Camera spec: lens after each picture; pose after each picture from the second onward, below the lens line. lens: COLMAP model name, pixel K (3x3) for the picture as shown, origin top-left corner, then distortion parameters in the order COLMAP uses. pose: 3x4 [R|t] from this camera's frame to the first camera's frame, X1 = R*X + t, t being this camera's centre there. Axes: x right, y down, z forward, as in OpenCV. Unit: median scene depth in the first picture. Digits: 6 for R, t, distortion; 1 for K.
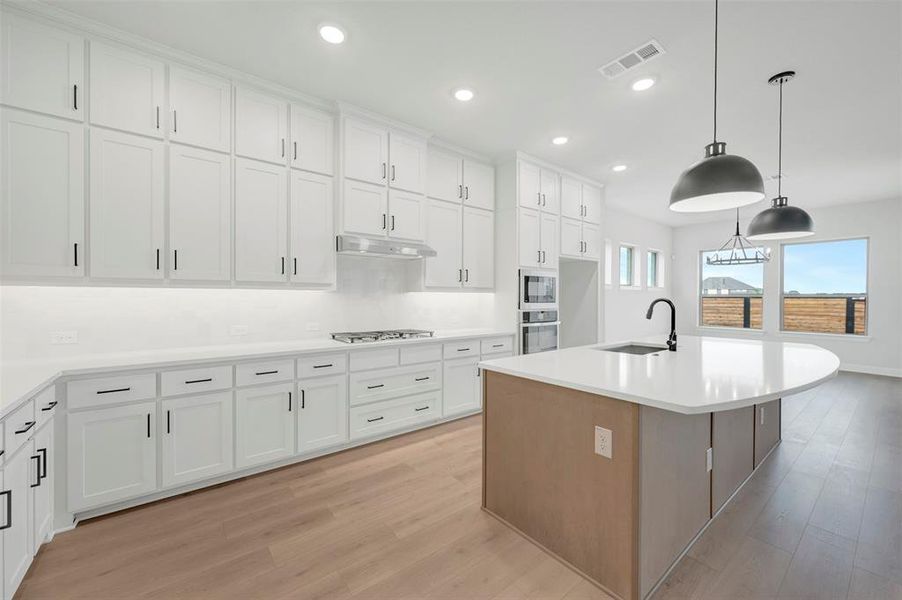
lens RADIAL K [[358.9, 0, 456.2], [0, 358.9, 298.6], [0, 0, 1]] dist [0.000967, 0.000172]
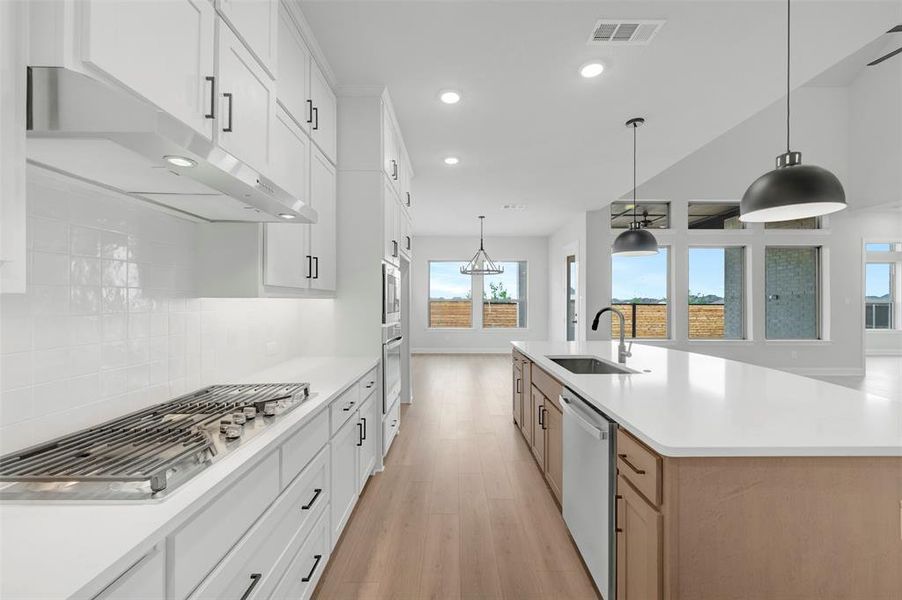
lens RADIAL K [[355.1, 0, 452.5], [0, 355.1, 300.6], [0, 0, 1]] dist [-0.000053, 0.000077]
pose [[0.622506, -0.002101, 0.782612, -0.291175], [0.005069, 0.999986, -0.001348, -0.013787], [-0.782599, 0.004806, 0.622508, 0.534615]]
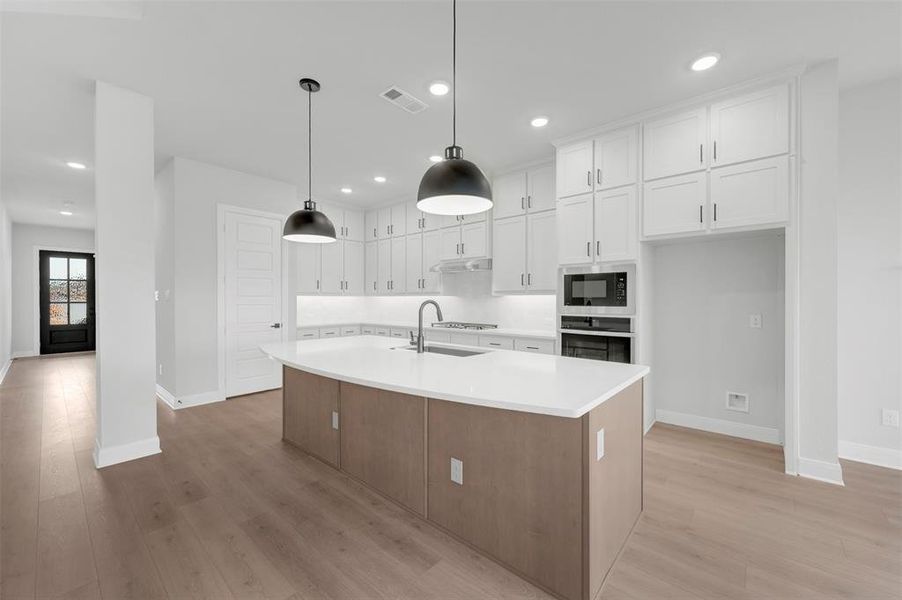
lens RADIAL K [[355.1, 0, 452.5], [0, 355.1, 300.6], [0, 0, 1]] dist [-0.000053, 0.000077]
pose [[0.177326, 0.000726, -0.984152, 1.112517], [-0.001142, 0.999999, 0.000532, -0.000610], [0.984151, 0.001030, 0.177327, 0.634134]]
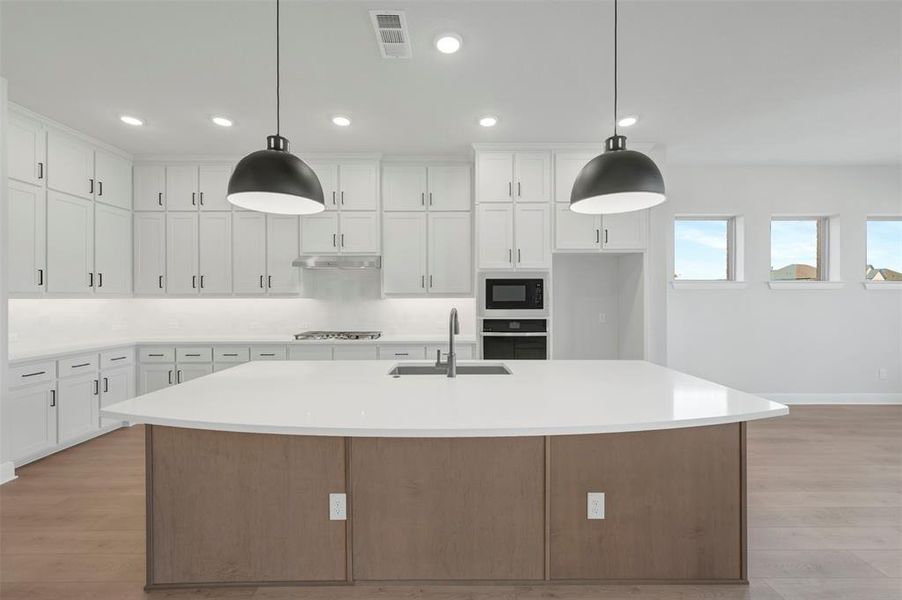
lens RADIAL K [[358.9, 0, 456.2], [0, 358.9, 298.6], [0, 0, 1]] dist [0.000967, 0.000172]
pose [[0.783354, -0.002843, -0.621569, 0.764041], [0.003327, 0.999994, -0.000382, -0.016048], [0.621567, -0.001769, 0.783359, 0.277404]]
